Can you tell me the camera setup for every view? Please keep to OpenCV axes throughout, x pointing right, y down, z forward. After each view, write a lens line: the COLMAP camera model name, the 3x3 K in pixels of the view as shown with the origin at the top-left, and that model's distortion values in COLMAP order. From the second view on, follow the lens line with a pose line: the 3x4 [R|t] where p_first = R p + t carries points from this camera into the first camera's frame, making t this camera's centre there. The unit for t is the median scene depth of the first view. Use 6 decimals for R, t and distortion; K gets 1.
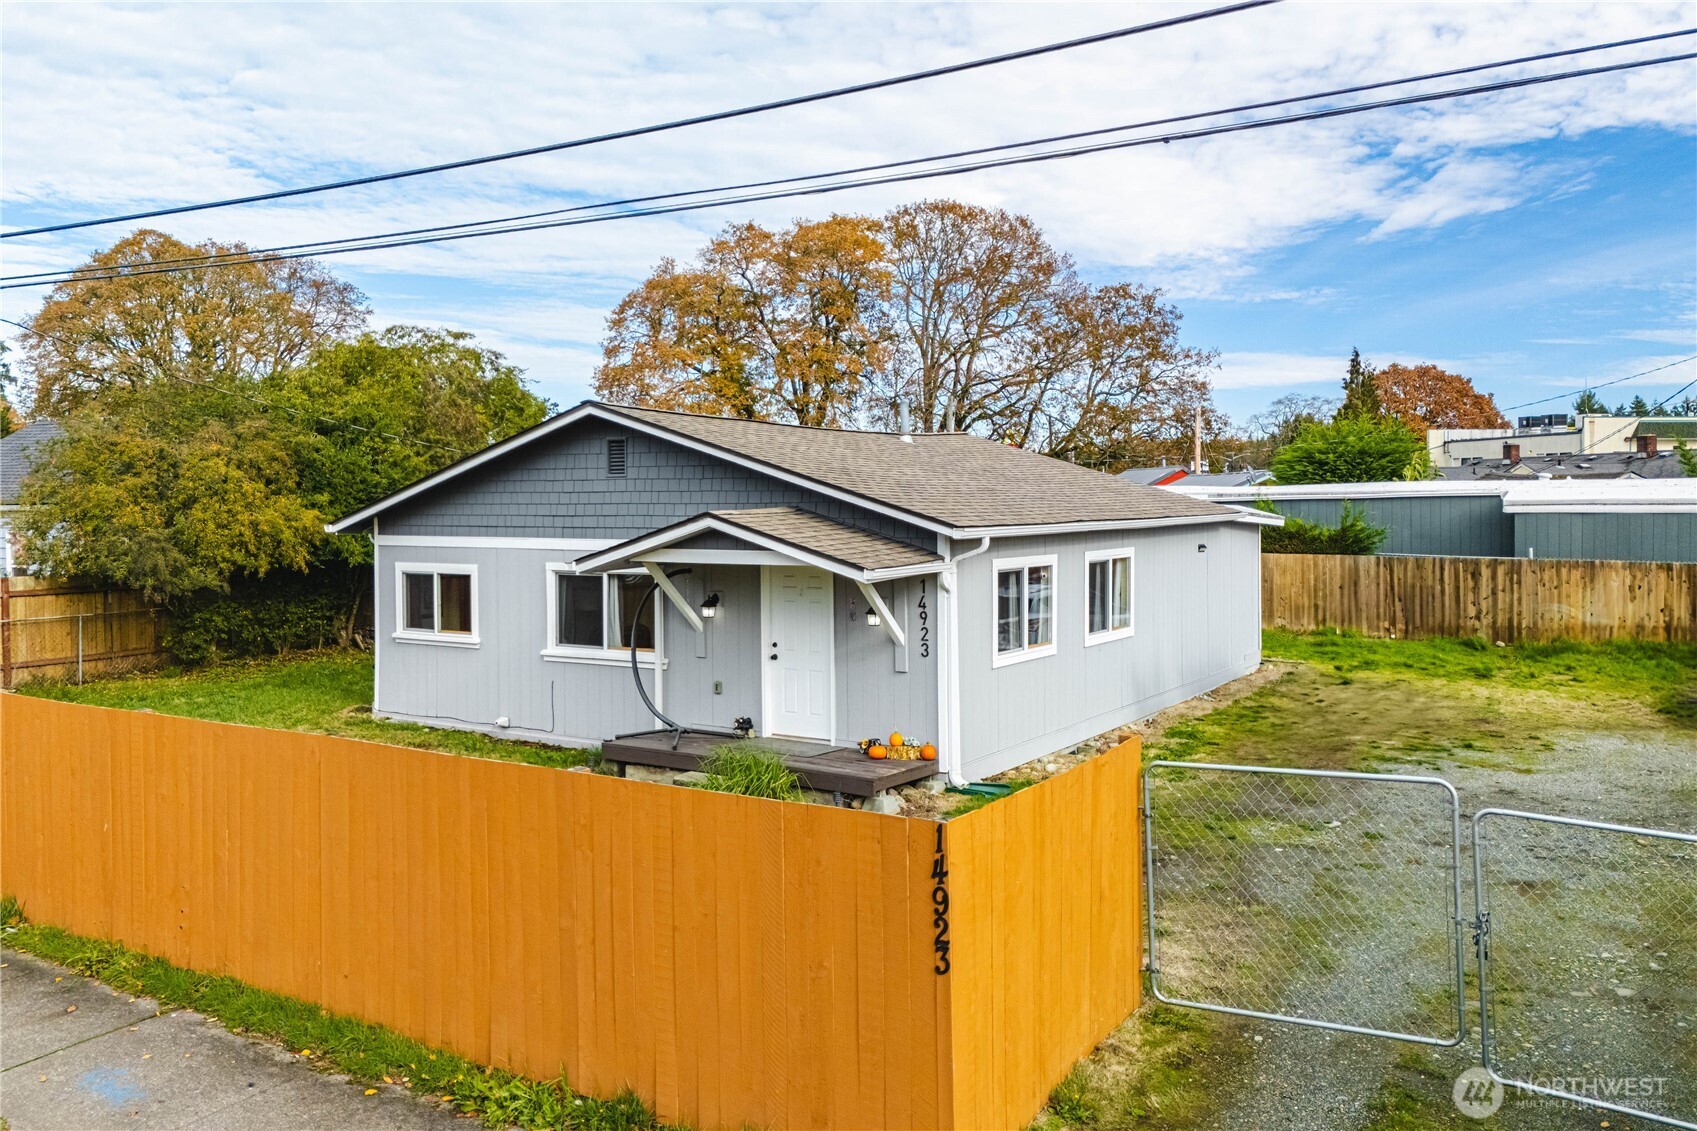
lens RADIAL K [[1315.9, 0, 845.1], [0, 1315.9, 520.3], [0, 0, 1]] dist [0.034602, -0.000405]
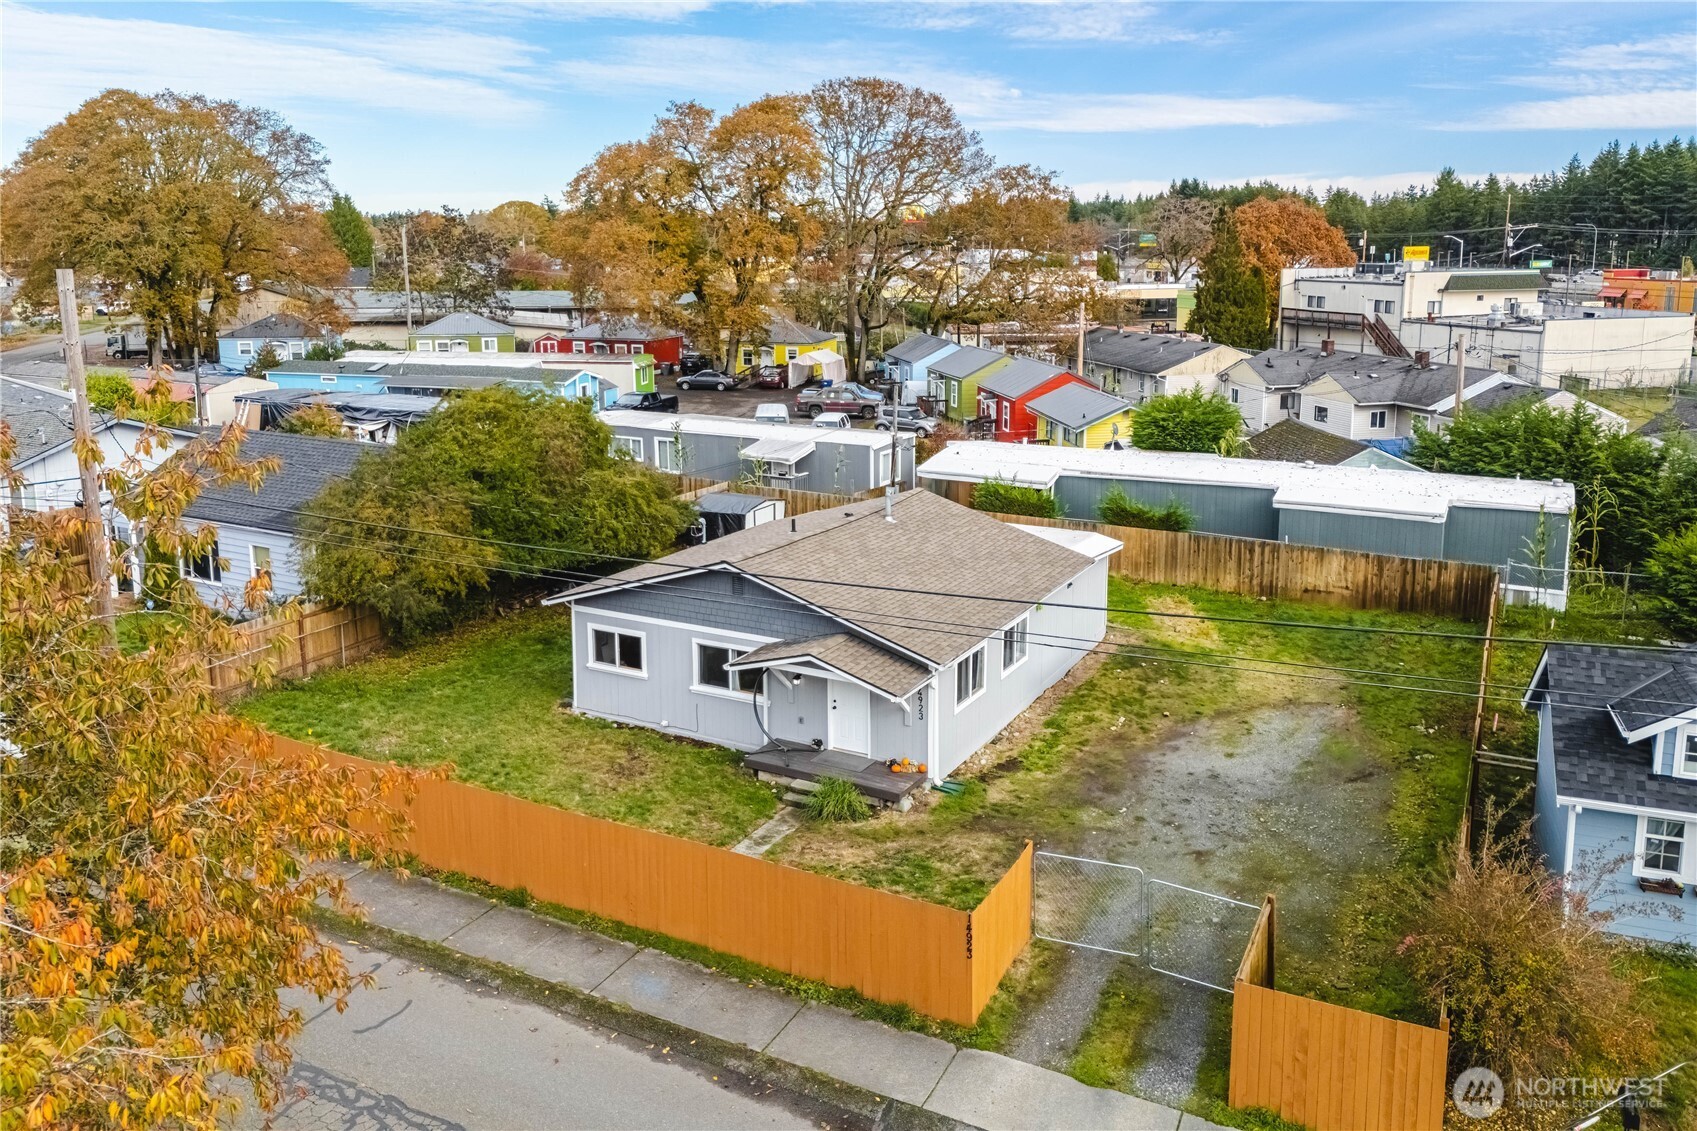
lens RADIAL K [[1292.8, 0, 843.0], [0, 1292.8, 477.6], [0, 0, 1]] dist [0.069666, -0.073091]
pose [[0.996993, -0.011980, 0.076561, -0.150741], [-0.000754, 0.986432, 0.164167, -0.433503], [-0.077489, -0.163731, 0.983457, -0.615851]]
